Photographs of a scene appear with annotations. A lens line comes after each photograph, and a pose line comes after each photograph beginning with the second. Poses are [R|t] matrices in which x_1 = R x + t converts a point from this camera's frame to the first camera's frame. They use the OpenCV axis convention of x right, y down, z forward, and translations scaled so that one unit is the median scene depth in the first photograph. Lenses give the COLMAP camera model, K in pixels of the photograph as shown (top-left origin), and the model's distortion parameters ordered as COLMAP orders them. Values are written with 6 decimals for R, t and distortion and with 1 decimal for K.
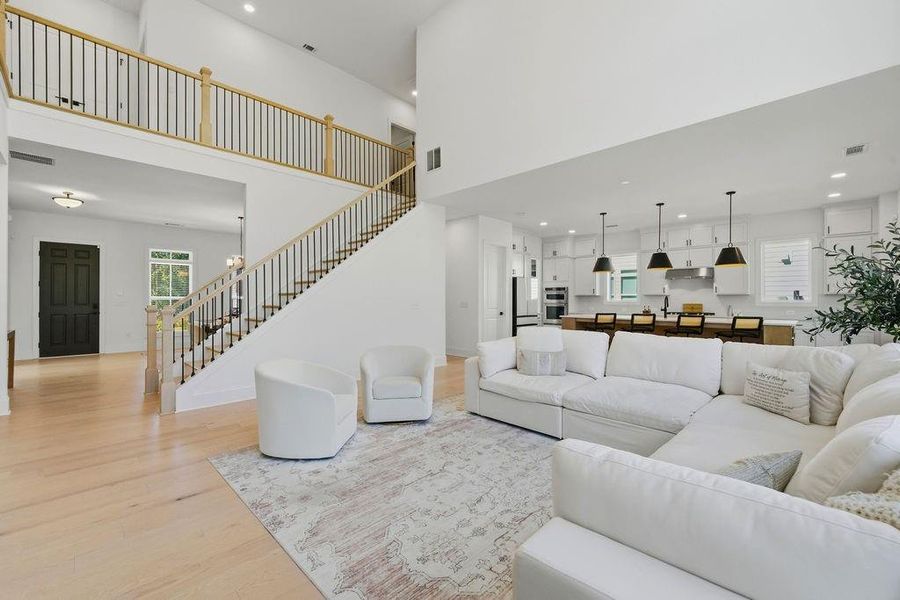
lens RADIAL K [[364.9, 0, 451.3], [0, 364.9, 302.5], [0, 0, 1]] dist [0.000944, 0.000335]
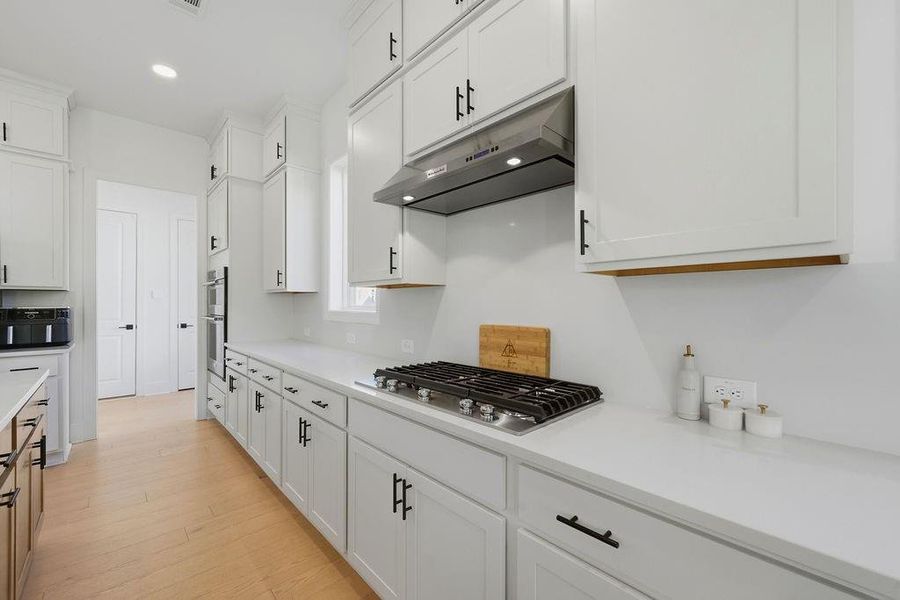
lens RADIAL K [[364.9, 0, 451.3], [0, 364.9, 302.5], [0, 0, 1]] dist [0.000944, 0.000335]
pose [[0.999281, -0.000867, -0.037898, 0.670906], [0.000345, 0.999905, -0.013762, -0.007056], [0.037907, 0.013739, 0.999187, 0.847052]]
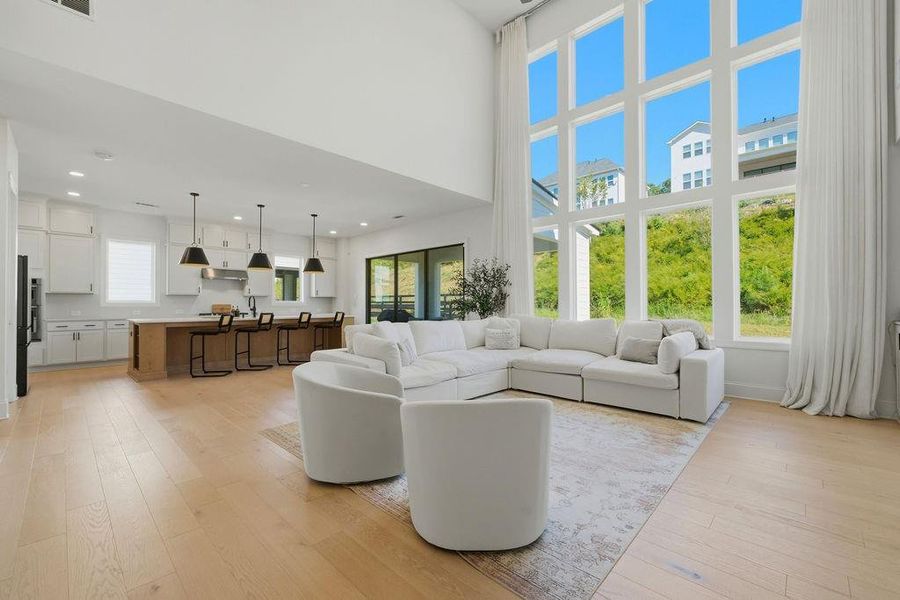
lens RADIAL K [[376.9, 0, 447.0], [0, 376.9, 301.7], [0, 0, 1]] dist [0.002833, 0.000275]
pose [[-0.011661, 0.008153, 0.999899, -0.407553], [0.010055, 0.999917, -0.008036, 0.010998], [-0.999881, 0.009960, -0.011742, 0.414208]]
